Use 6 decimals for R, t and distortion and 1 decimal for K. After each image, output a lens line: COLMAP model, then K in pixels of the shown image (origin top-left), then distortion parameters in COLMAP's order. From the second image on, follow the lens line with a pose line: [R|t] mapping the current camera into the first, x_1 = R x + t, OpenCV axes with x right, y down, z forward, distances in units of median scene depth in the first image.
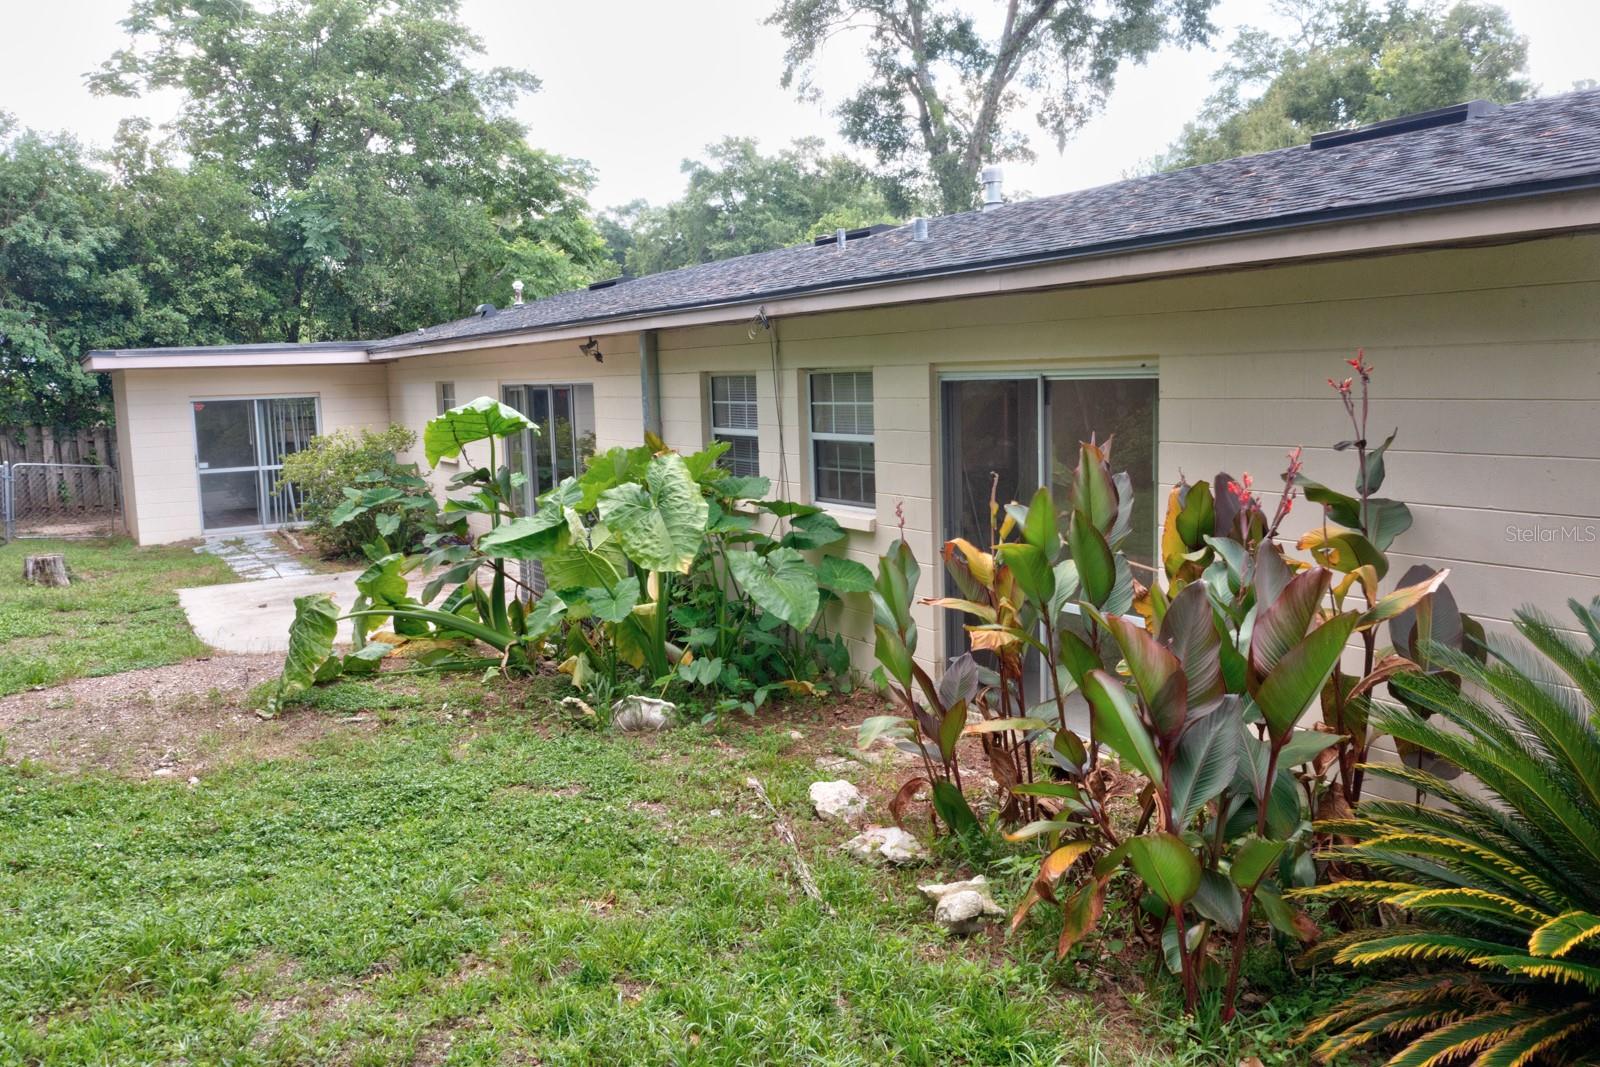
lens RADIAL K [[1257.8, 0, 796.7], [0, 1257.8, 527.5], [0, 0, 1]] dist [-0.017463, 0.000557]
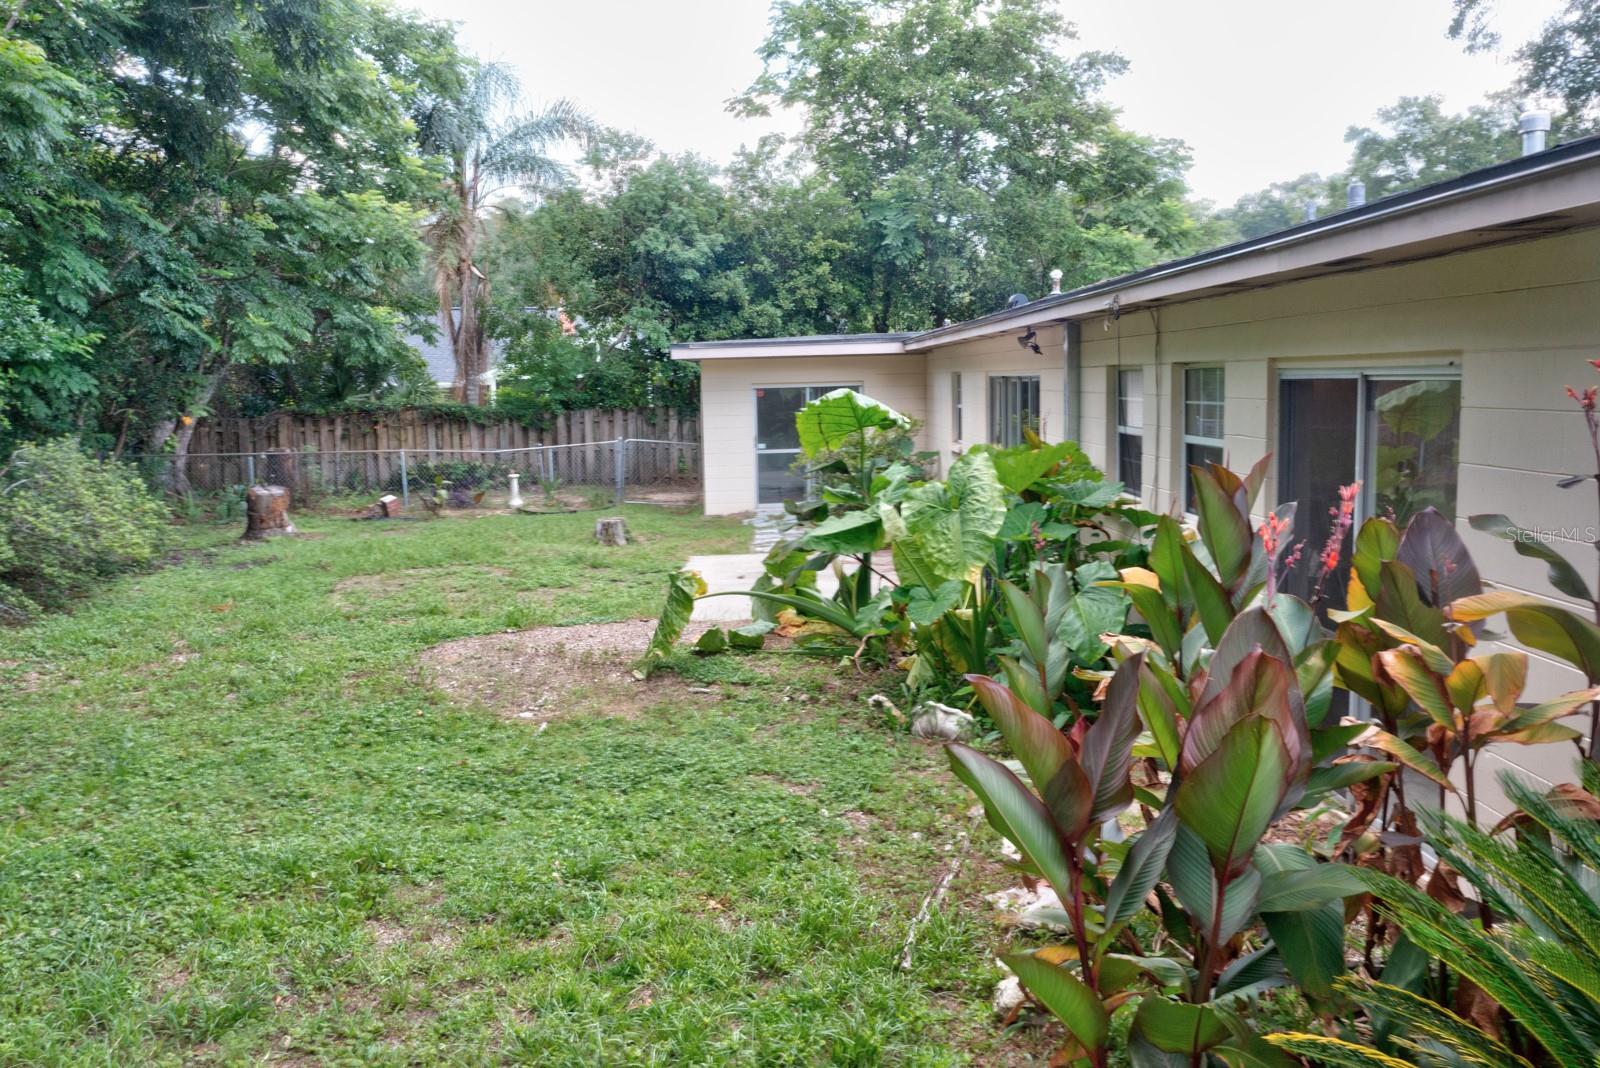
lens RADIAL K [[1257.8, 0, 796.7], [0, 1257.8, 528.0], [0, 0, 1]] dist [-0.017463, 0.000557]
pose [[0.872234, 0.063550, -0.484942, 0.083999], [-0.058354, 0.997962, 0.025822, -0.006620], [0.485595, 0.005776, 0.874165, 0.035270]]
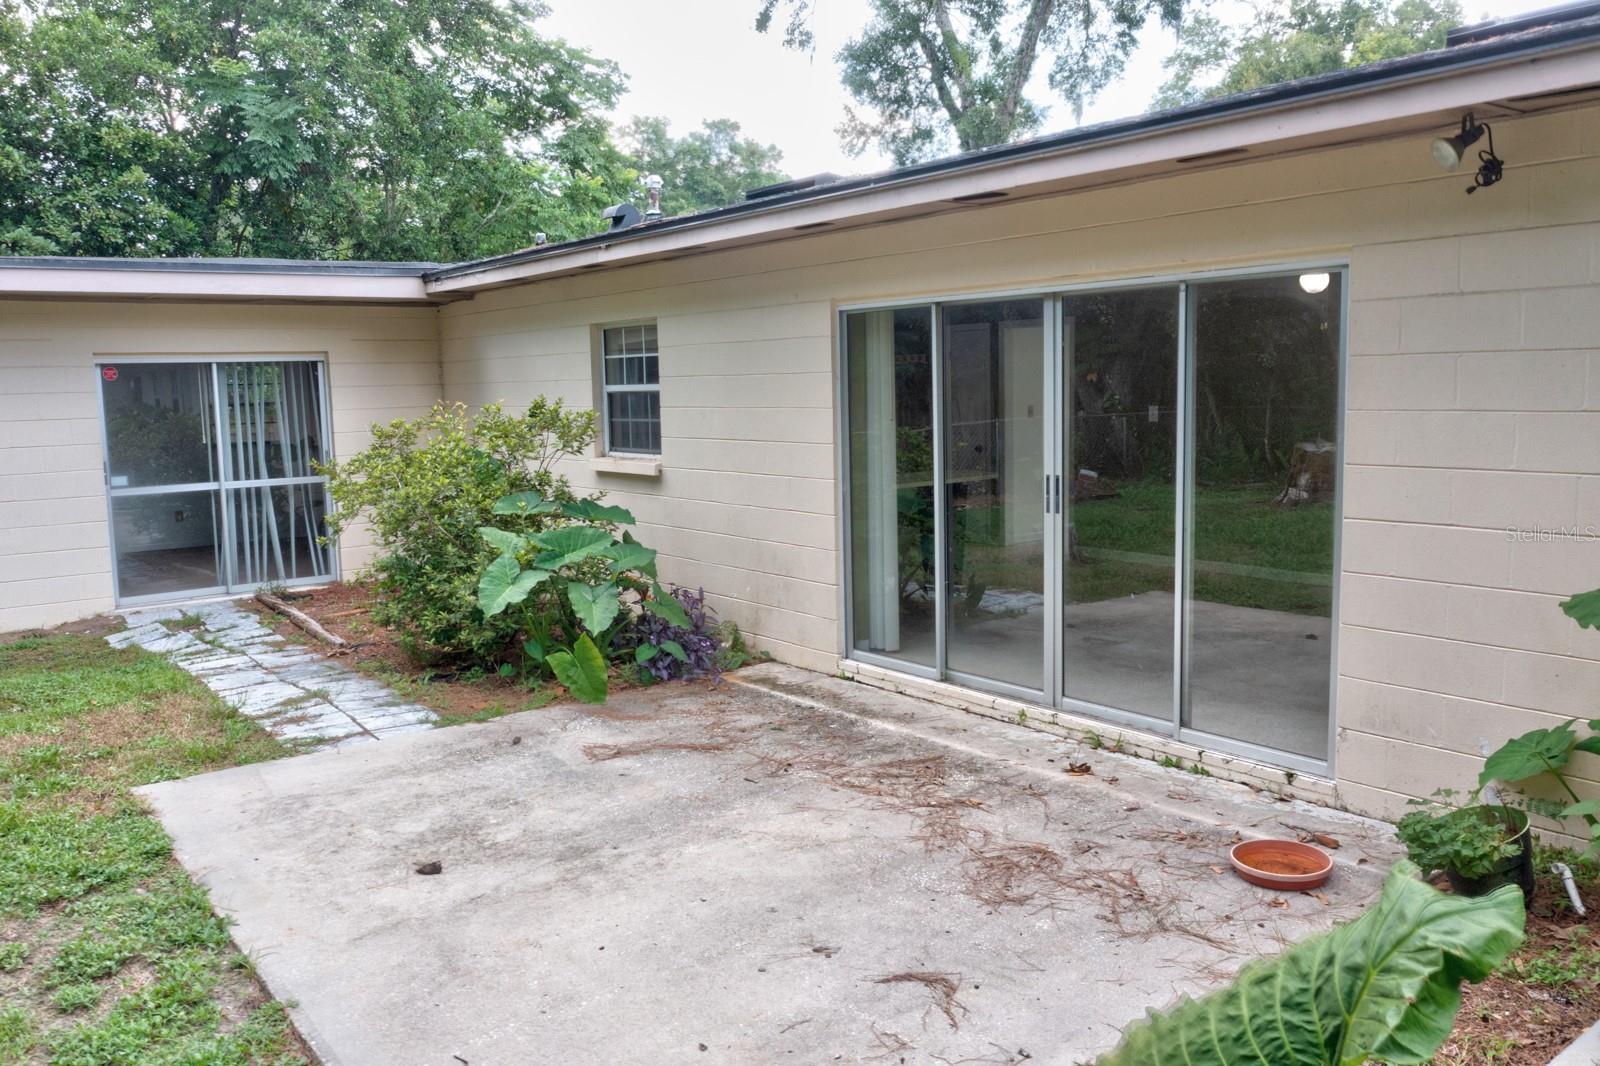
lens RADIAL K [[1265.6, 0, 797.8], [0, 1265.6, 532.0], [0, 0, 1]] dist [-0.018060, -0.000267]
pose [[0.993144, -0.007871, 0.116634, -0.206772], [0.008602, 0.999946, -0.005768, -0.018314], [-0.116582, 0.006732, 0.993158, 0.356620]]
